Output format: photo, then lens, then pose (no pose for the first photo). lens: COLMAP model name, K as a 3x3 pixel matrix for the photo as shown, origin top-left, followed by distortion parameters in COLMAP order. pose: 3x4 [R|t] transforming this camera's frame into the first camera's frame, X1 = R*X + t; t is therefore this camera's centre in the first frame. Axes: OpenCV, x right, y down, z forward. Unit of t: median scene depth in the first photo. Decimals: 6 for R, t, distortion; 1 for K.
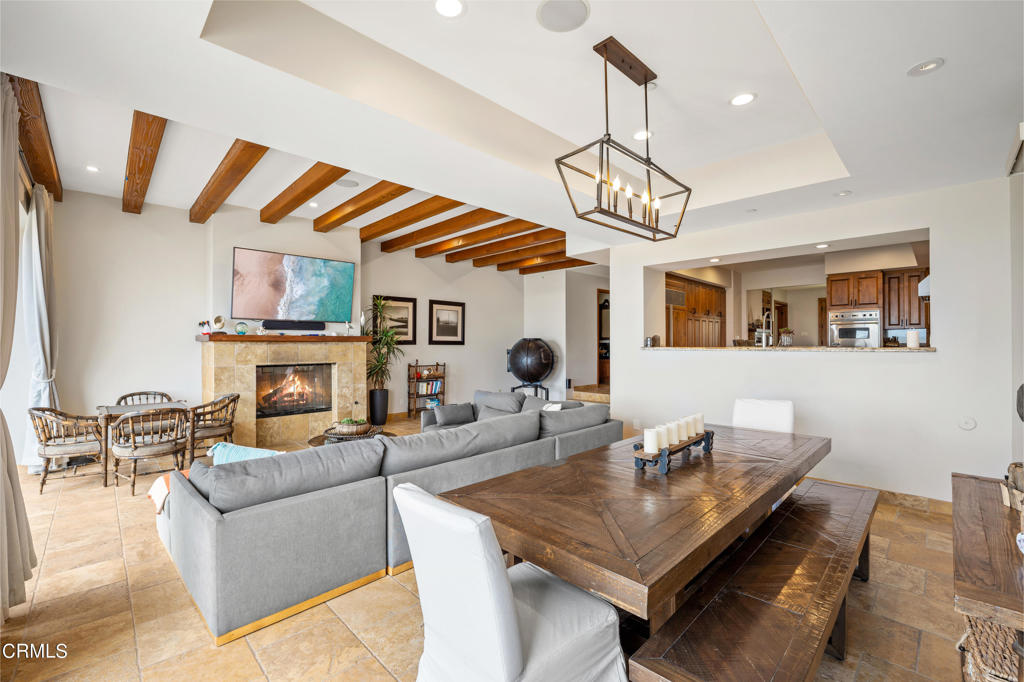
lens RADIAL K [[430.3, 0, 512.0], [0, 430.3, 341.0], [0, 0, 1]] dist [-0.000059, -0.000118]
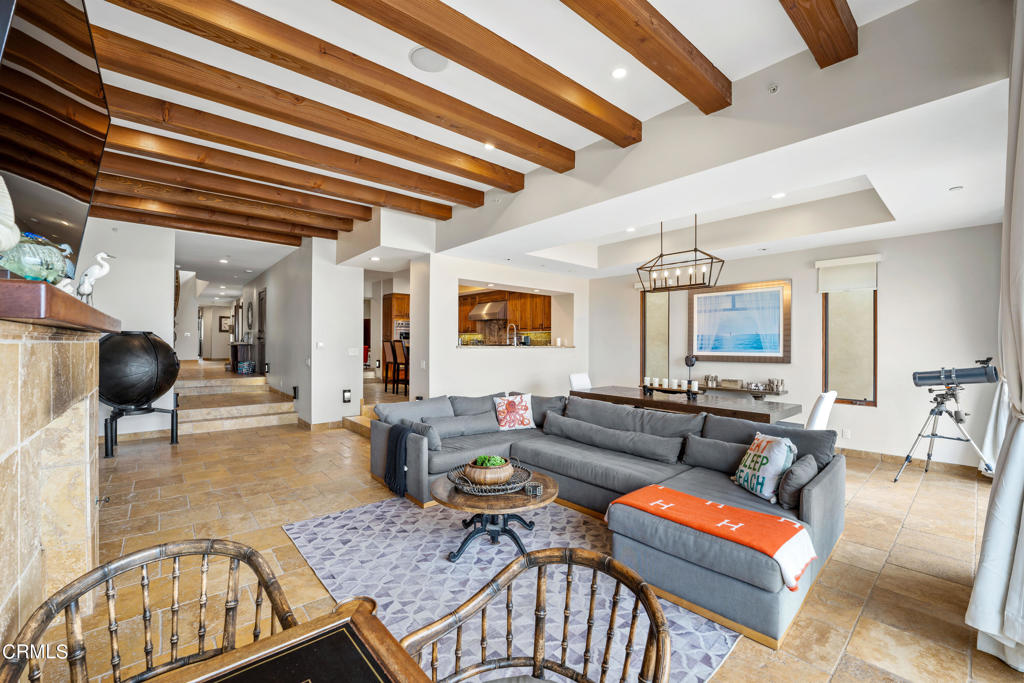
lens RADIAL K [[406.4, 0, 512.0], [0, 406.4, 341.5], [0, 0, 1]] dist [-0.000109, 0.000071]
pose [[0.048528, 0.010950, 0.998762, -0.916733], [-0.008107, 0.999911, -0.010568, 0.014913], [-0.998789, -0.007584, 0.048613, 0.871902]]
